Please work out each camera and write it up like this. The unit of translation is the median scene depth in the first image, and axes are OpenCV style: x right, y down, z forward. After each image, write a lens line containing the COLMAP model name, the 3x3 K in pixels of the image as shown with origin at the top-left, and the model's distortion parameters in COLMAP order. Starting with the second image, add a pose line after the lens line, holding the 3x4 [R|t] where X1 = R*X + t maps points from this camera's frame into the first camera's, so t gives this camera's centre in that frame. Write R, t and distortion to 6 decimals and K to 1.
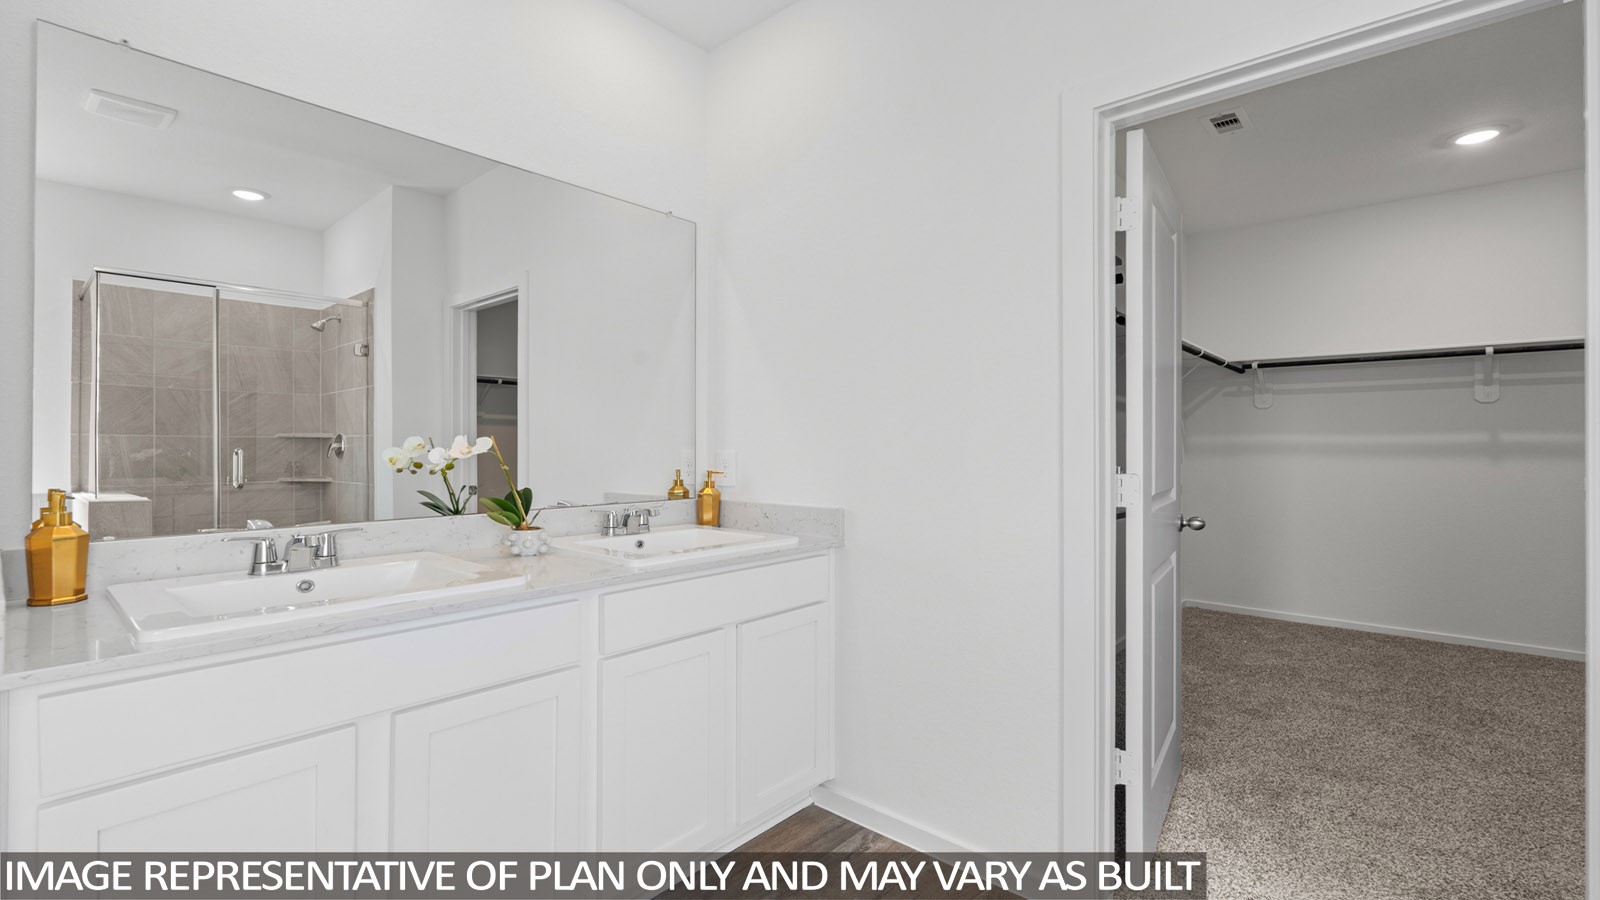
lens RADIAL K [[706.4, 0, 793.9], [0, 706.4, 442.2], [0, 0, 1]] dist [-0.005135, 0.000576]
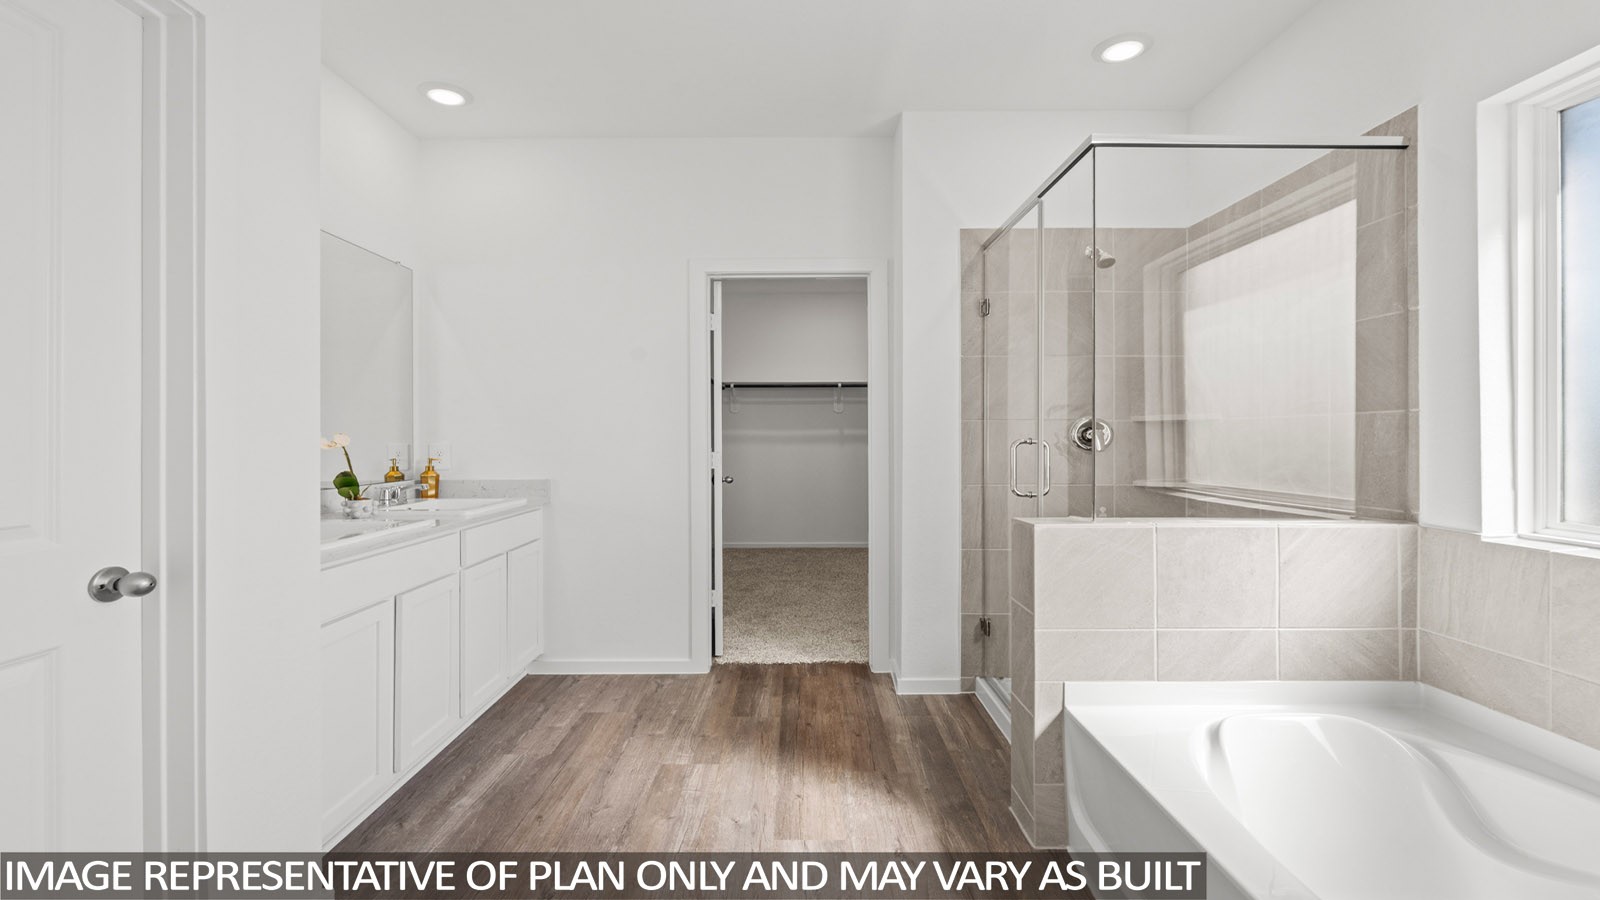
lens RADIAL K [[706.4, 0, 796.1], [0, 706.4, 440.7], [0, 0, 1]] dist [-0.005135, 0.000576]
pose [[0.748299, -0.008418, 0.663308, -0.496416], [0.002451, 0.999948, 0.009925, -0.004814], [-0.663357, -0.005802, 0.748281, -0.474015]]
